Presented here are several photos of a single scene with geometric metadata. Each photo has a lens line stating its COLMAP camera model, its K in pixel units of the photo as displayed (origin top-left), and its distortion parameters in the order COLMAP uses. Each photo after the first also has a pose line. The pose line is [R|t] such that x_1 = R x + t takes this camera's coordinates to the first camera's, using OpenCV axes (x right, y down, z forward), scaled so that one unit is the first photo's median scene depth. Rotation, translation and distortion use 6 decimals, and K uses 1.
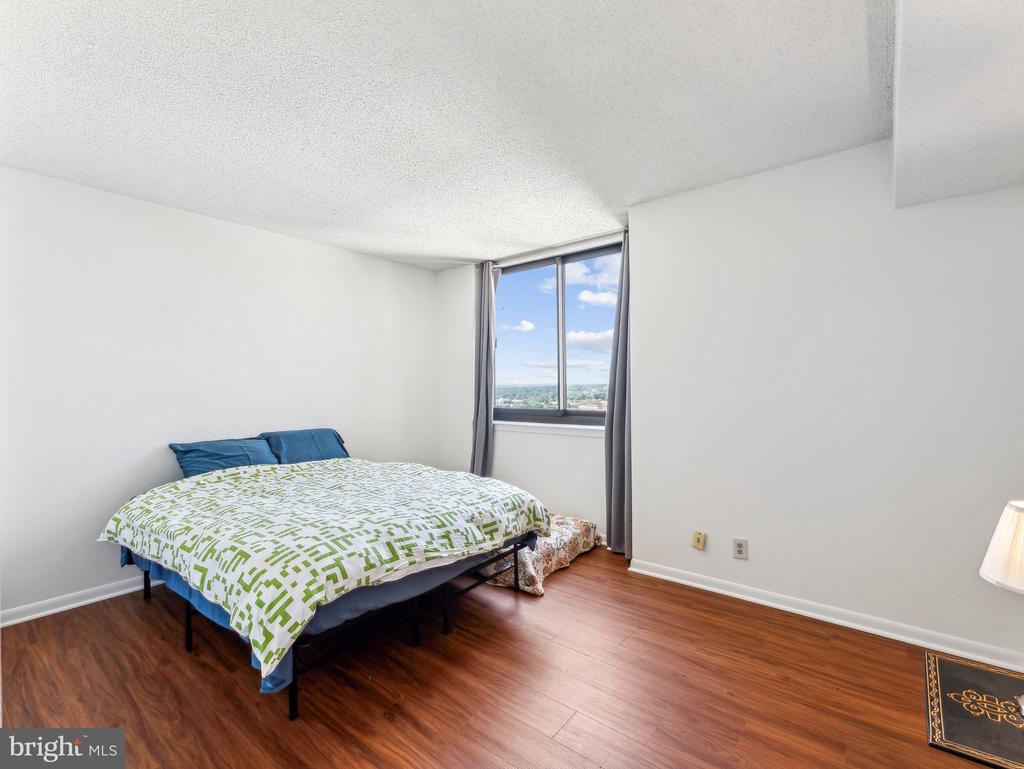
lens RADIAL K [[469.1, 0, 509.2], [0, 469.1, 383.9], [0, 0, 1]] dist [-0.000282, 0.000287]
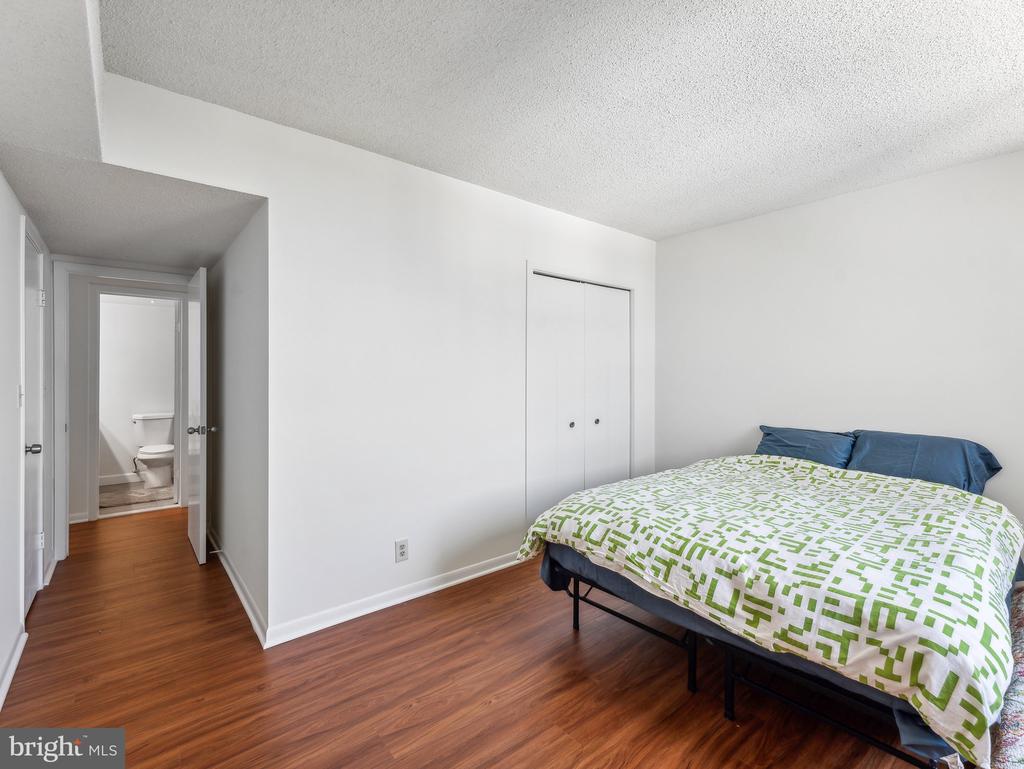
lens RADIAL K [[469.1, 0, 508.3], [0, 469.1, 377.3], [0, 0, 1]] dist [-0.000282, 0.000287]
pose [[-0.196266, 0.018288, -0.980380, 0.702125], [-0.002360, 0.999814, 0.019123, -0.010410], [0.980548, 0.006067, -0.196187, 0.885464]]
